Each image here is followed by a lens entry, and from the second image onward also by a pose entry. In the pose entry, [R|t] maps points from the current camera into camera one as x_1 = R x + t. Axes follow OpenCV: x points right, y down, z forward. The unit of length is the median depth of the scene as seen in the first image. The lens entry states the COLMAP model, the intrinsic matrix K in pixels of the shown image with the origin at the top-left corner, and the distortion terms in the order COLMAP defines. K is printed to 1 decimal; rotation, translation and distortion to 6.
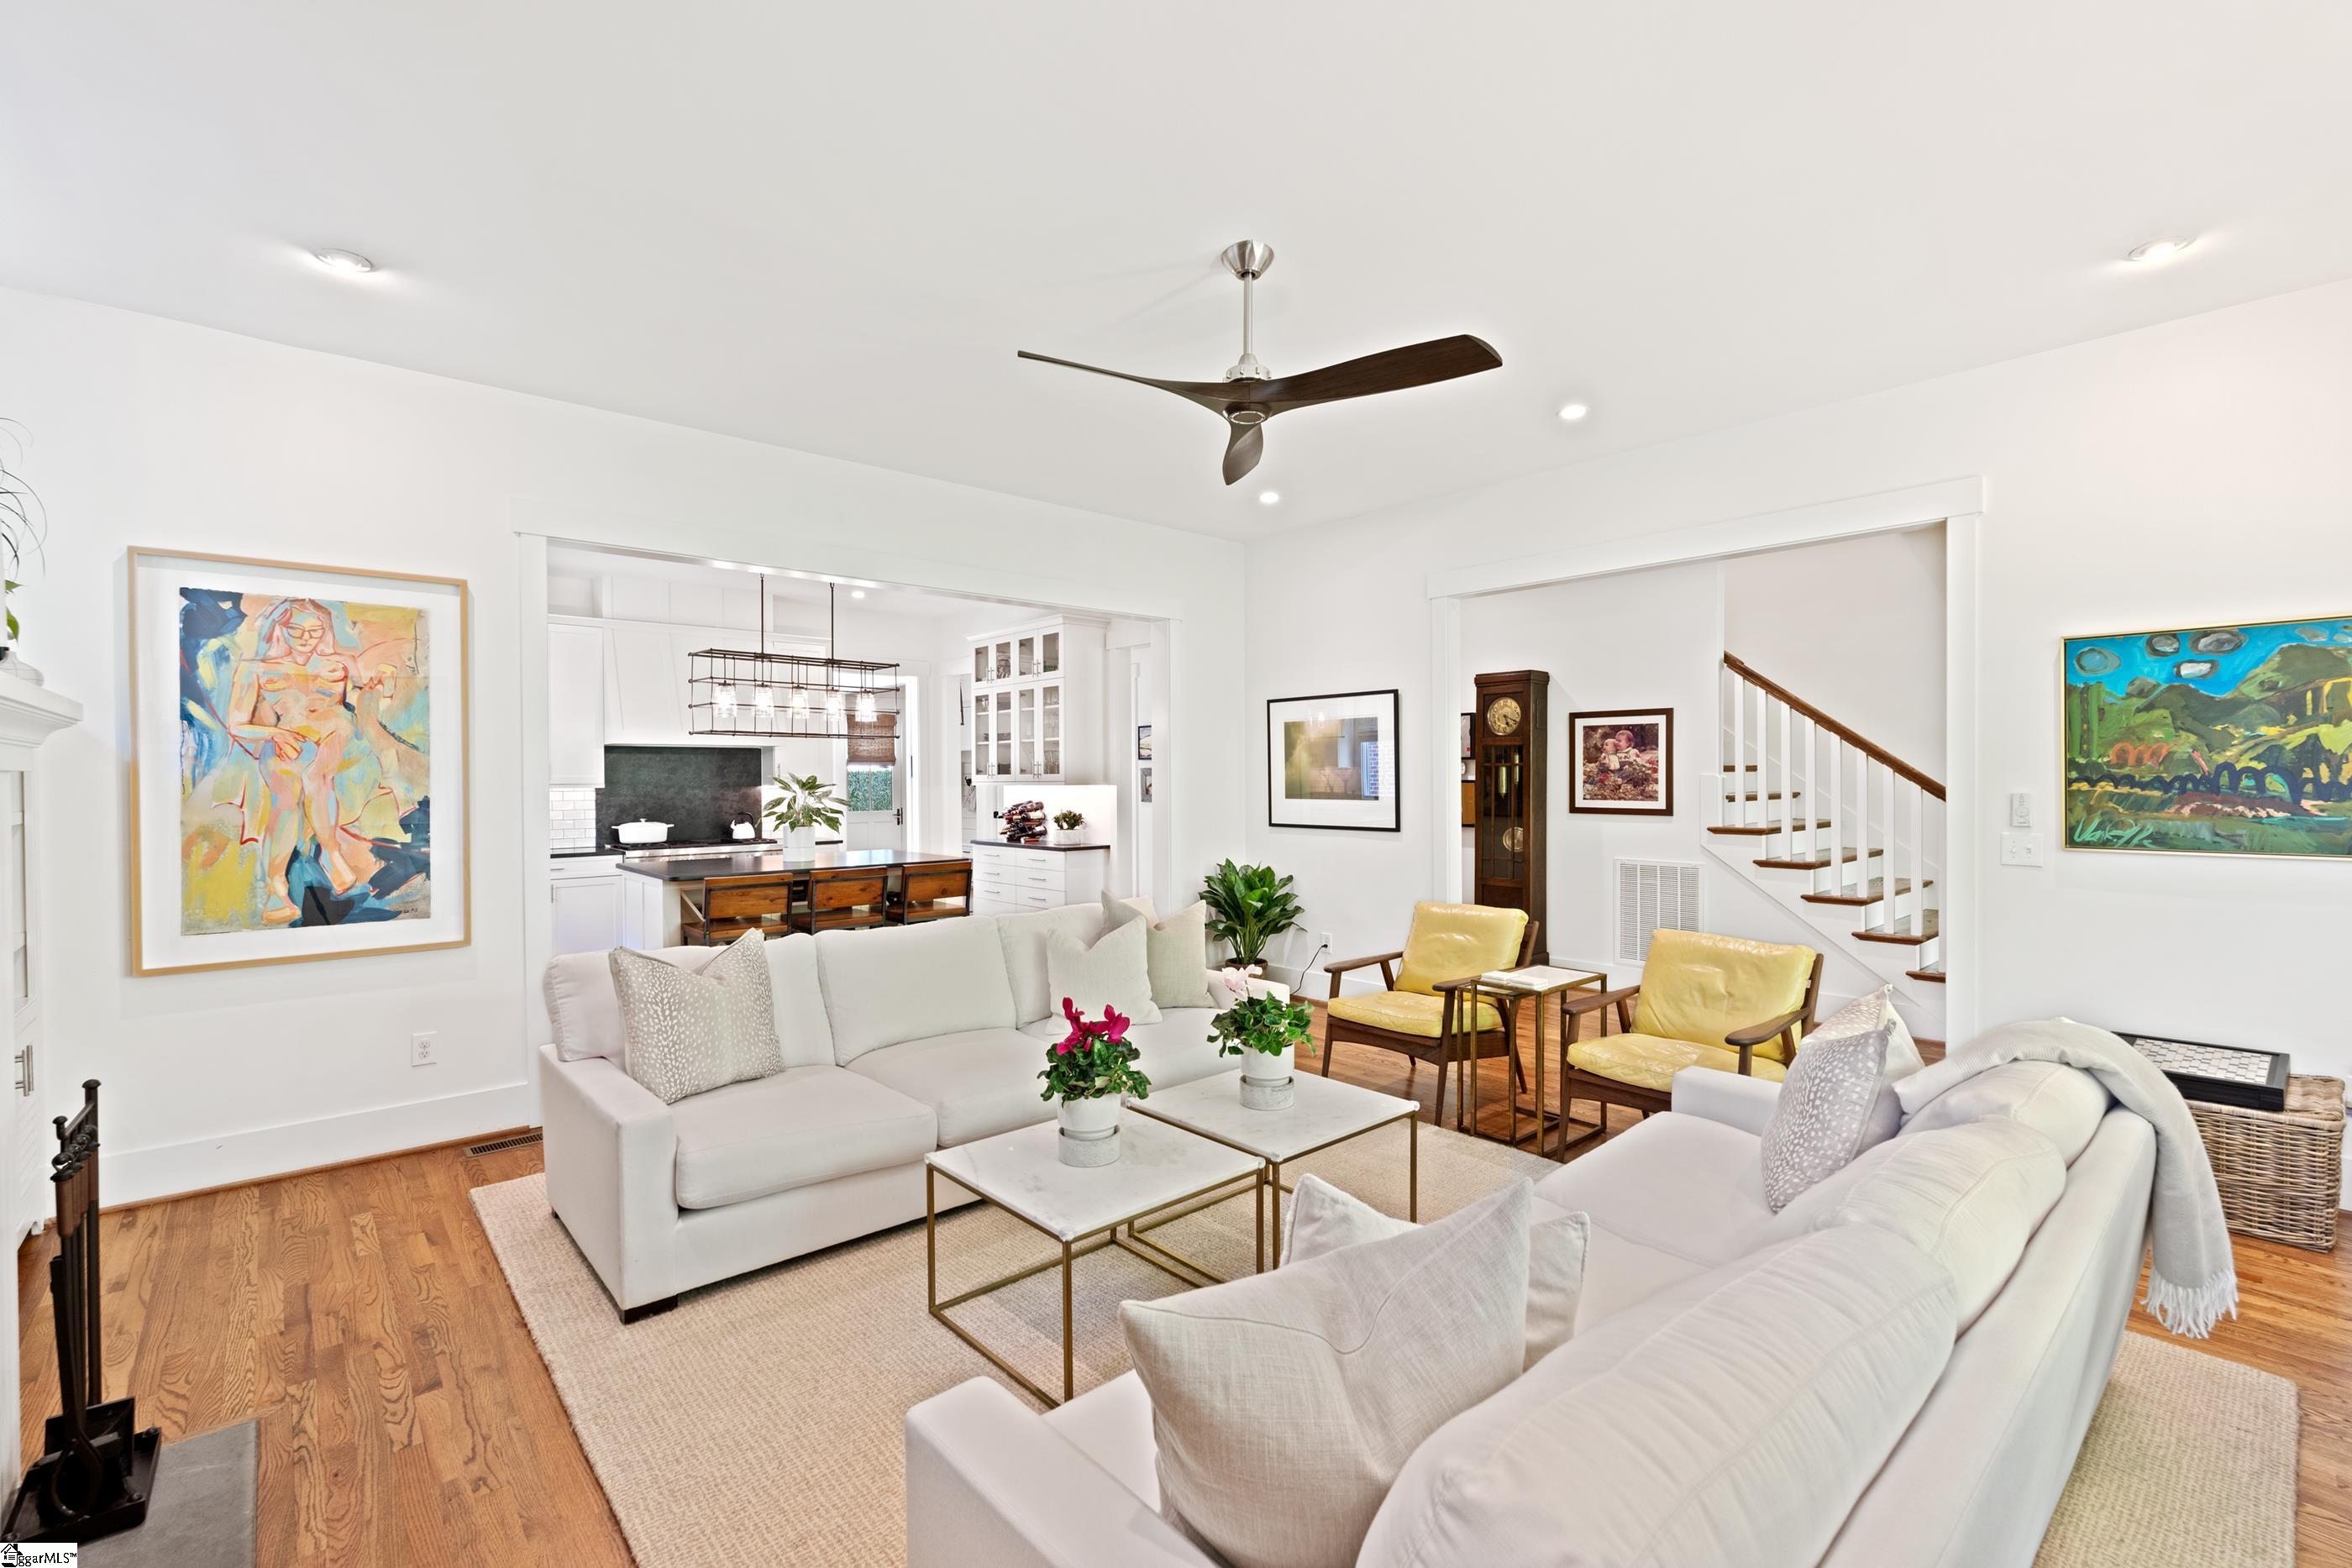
lens RADIAL K [[1022.3, 0, 1176.0], [0, 1022.3, 784.0], [0, 0, 1]] dist [-0.001725, -0.000204]
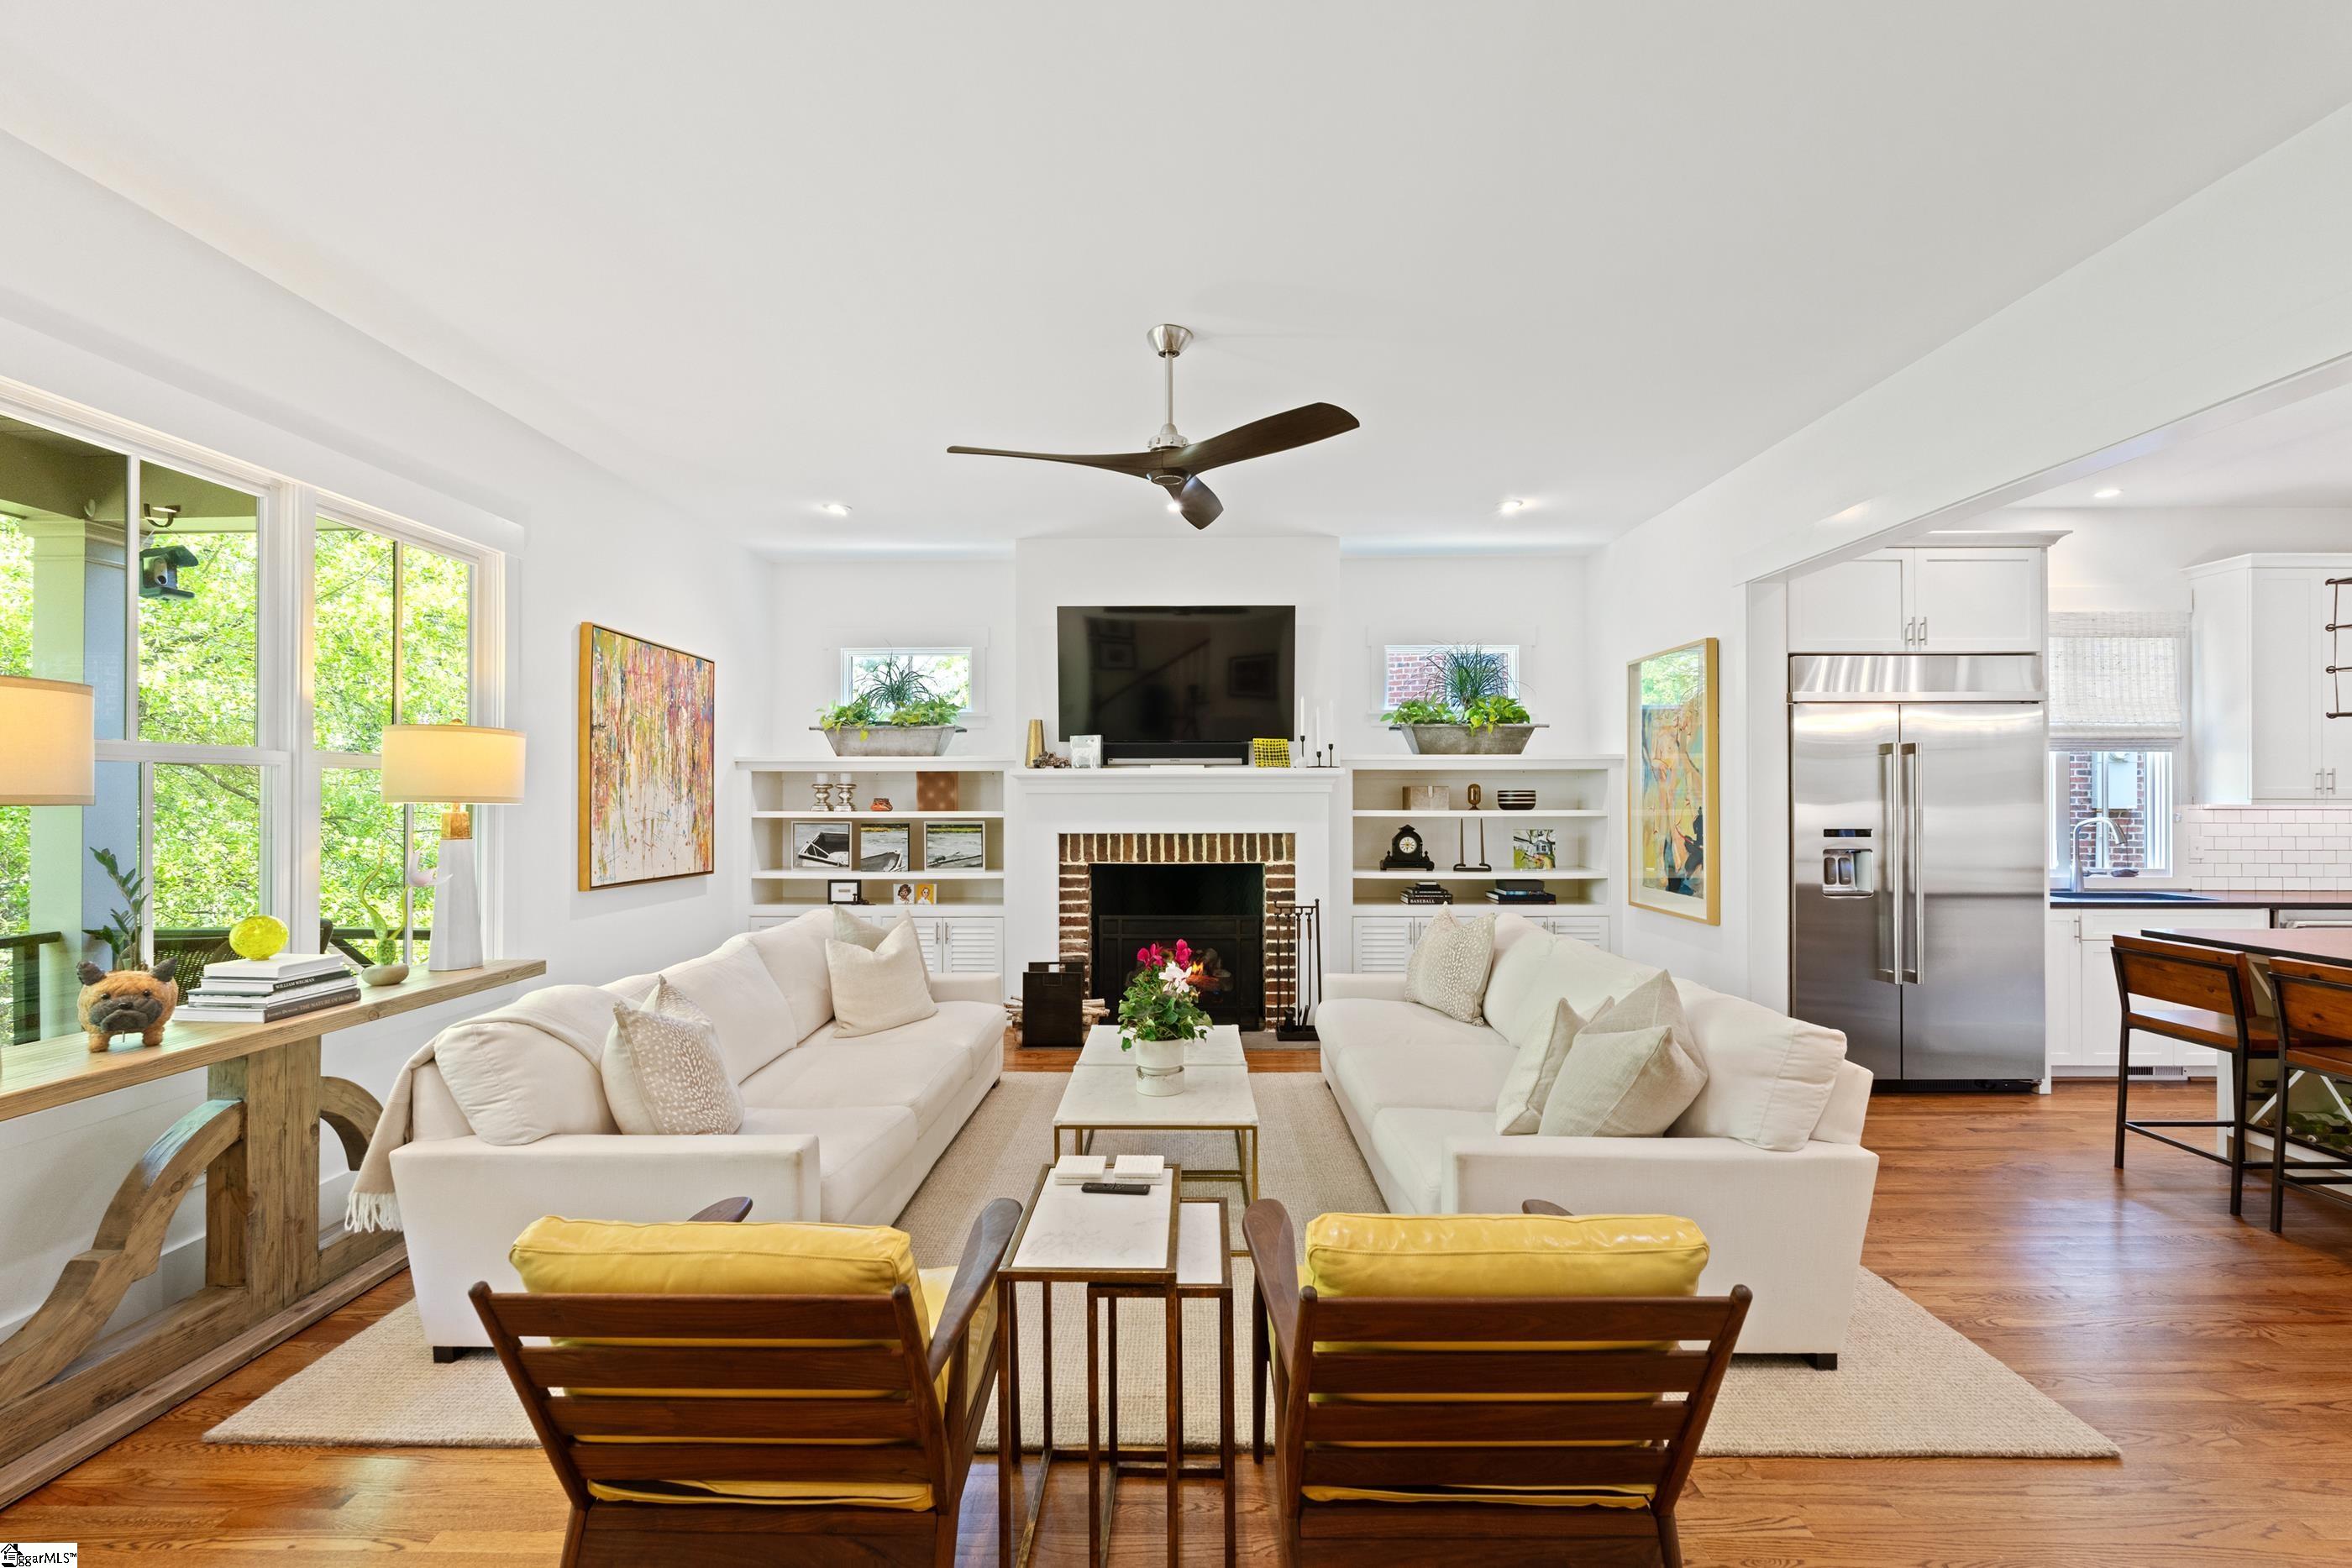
lens RADIAL K [[1024.7, 0, 1182.1], [0, 1024.7, 791.0], [0, 0, 1]] dist [0.000754, 0.000248]
pose [[-0.666249, 0.004862, -0.745714, 0.432654], [0.001118, 0.999984, 0.005521, -0.010294], [0.745729, 0.002844, -0.666243, 0.844370]]
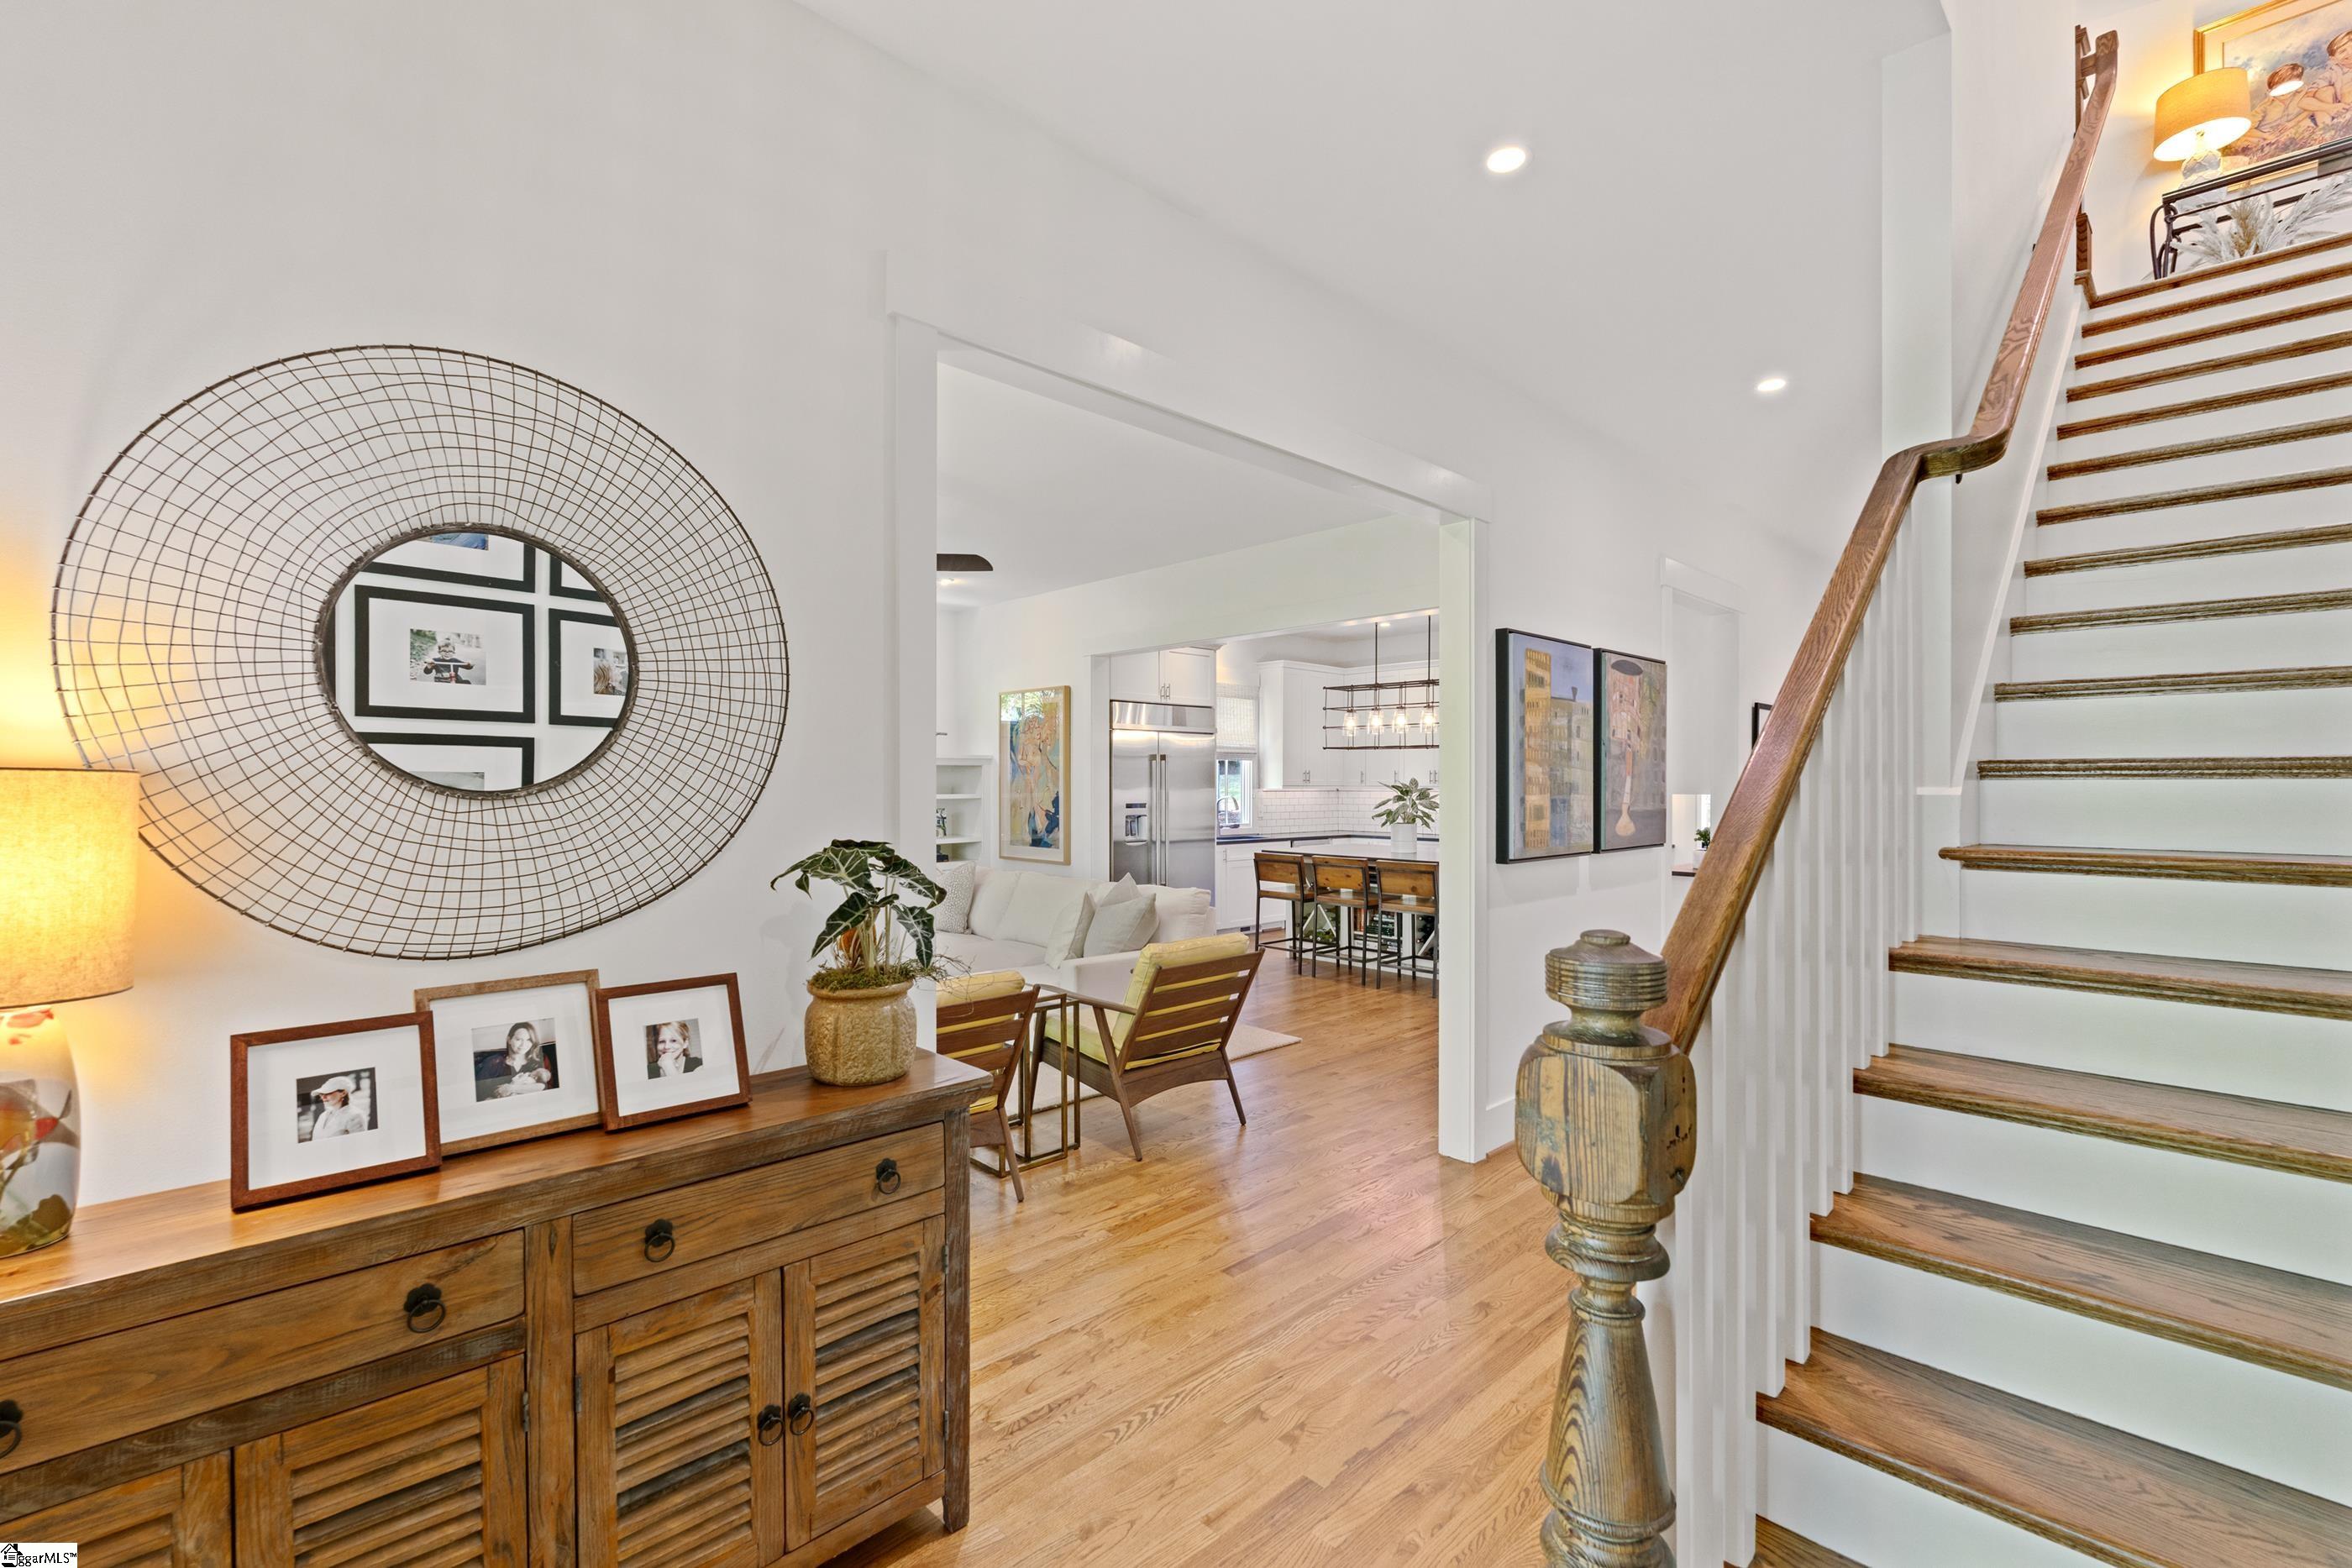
lens RADIAL K [[1037.0, 0, 1176.0], [0, 1037.0, 784.0], [0, 0, 1]] dist [-0.001002, 0.000009]
pose [[0.041604, 0.008334, -0.999099, 0.857858], [-0.007521, 0.999939, 0.008028, -0.013145], [0.999106, 0.007180, 0.041664, 0.703149]]
